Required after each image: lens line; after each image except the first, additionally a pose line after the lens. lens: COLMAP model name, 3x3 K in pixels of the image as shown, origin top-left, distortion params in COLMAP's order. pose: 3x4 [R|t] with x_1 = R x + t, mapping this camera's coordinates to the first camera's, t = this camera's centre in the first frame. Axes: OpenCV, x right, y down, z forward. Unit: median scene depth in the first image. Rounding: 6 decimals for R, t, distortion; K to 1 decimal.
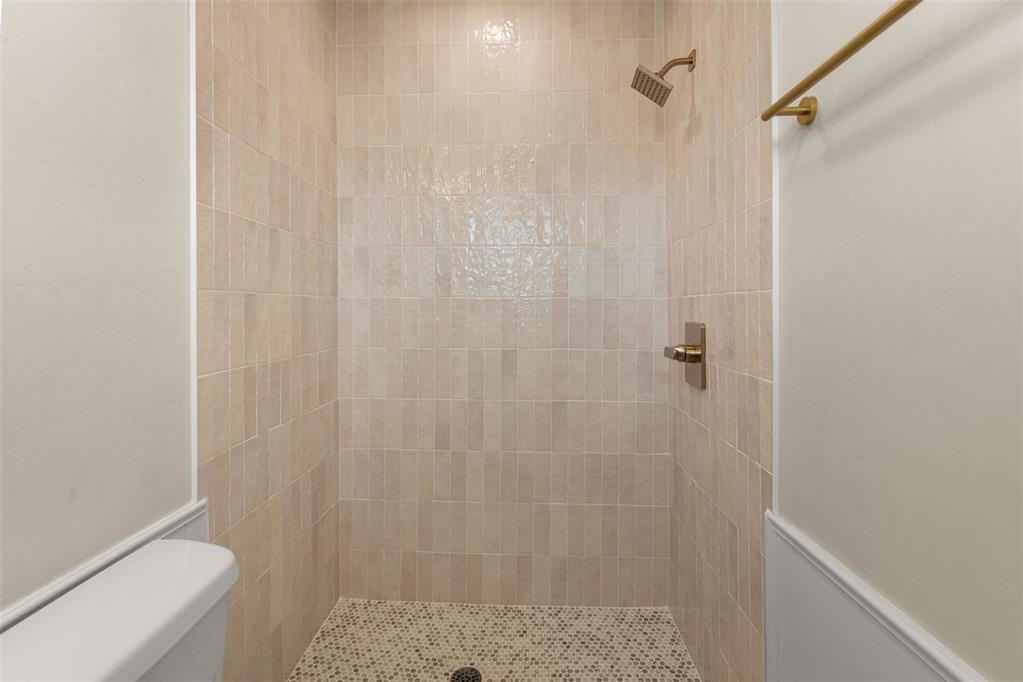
lens RADIAL K [[497.8, 0, 508.7], [0, 497.8, 310.8], [0, 0, 1]] dist [-0.002031, -0.000702]
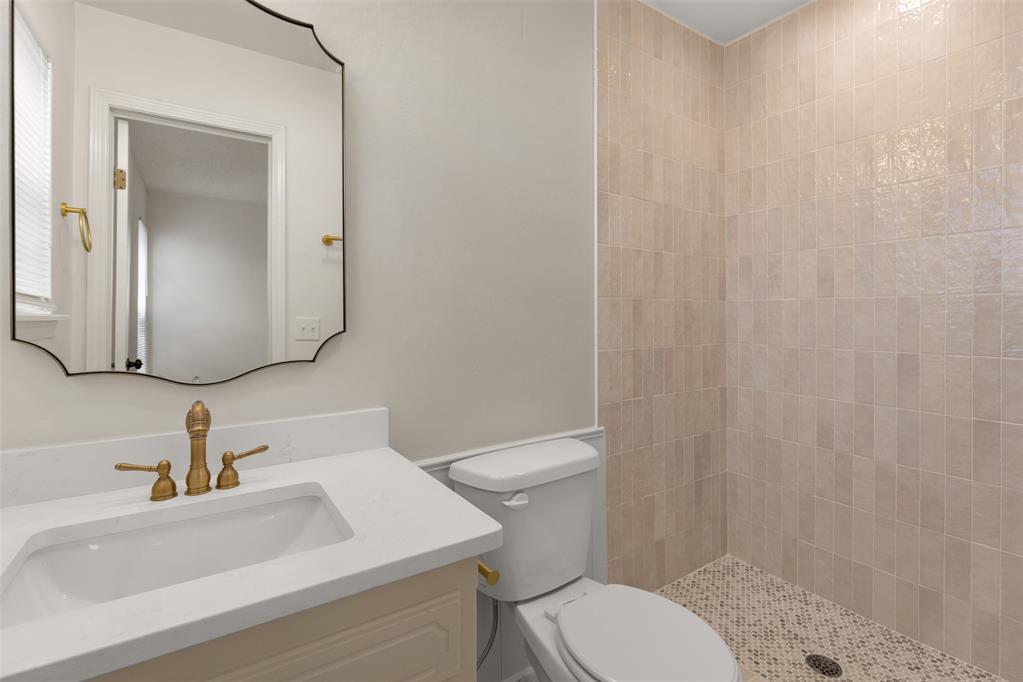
lens RADIAL K [[469.7, 0, 508.8], [0, 469.7, 321.2], [0, 0, 1]] dist [-0.001184, -0.000505]
pose [[0.598199, 0.009596, -0.801290, 0.256431], [-0.002304, 0.999945, 0.010255, 0.012046], [0.801344, -0.004289, 0.598188, -0.092979]]
